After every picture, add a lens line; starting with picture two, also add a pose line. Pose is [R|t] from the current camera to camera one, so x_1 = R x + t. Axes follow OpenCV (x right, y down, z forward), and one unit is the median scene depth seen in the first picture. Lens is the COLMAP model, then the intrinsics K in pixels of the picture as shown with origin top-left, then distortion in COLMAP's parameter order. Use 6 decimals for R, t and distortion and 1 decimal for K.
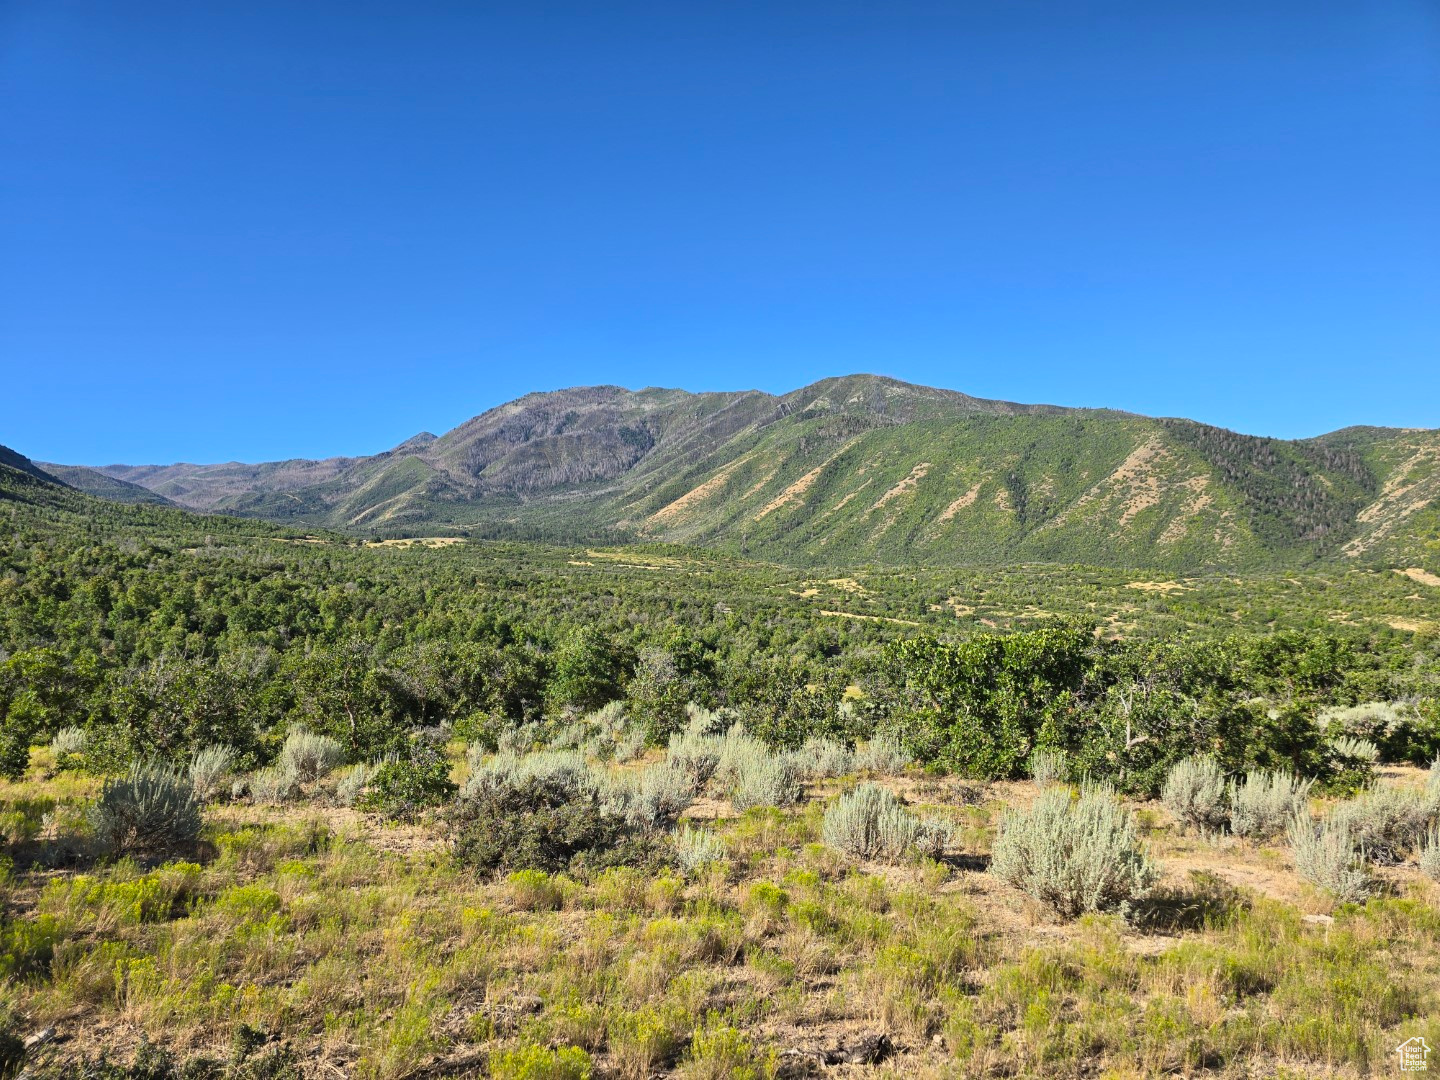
lens RADIAL K [[963.2, 0, 710.6], [0, 963.2, 547.9], [0, 0, 1]] dist [0.063535, -0.060066]
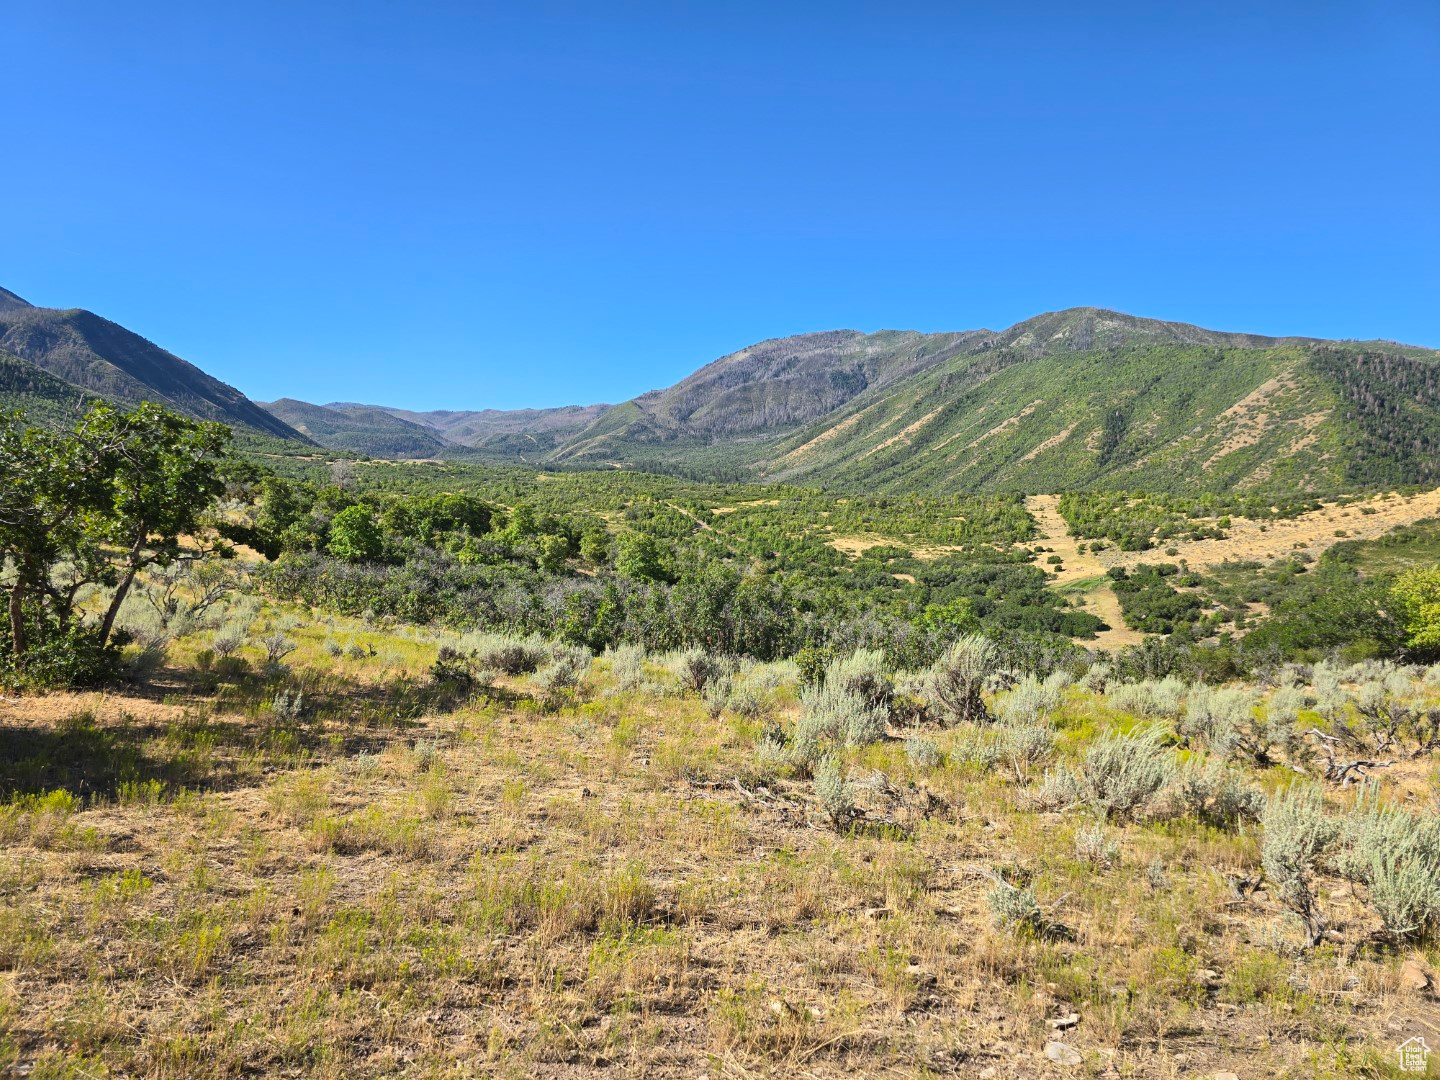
lens RADIAL K [[963.2, 0, 712.1], [0, 963.2, 526.5], [0, 0, 1]] dist [0.063535, -0.060066]
pose [[0.947966, 0.040987, -0.315722, 0.168870], [-0.031903, 0.998916, 0.033890, 0.007464], [0.316769, -0.022054, 0.948246, 0.026031]]
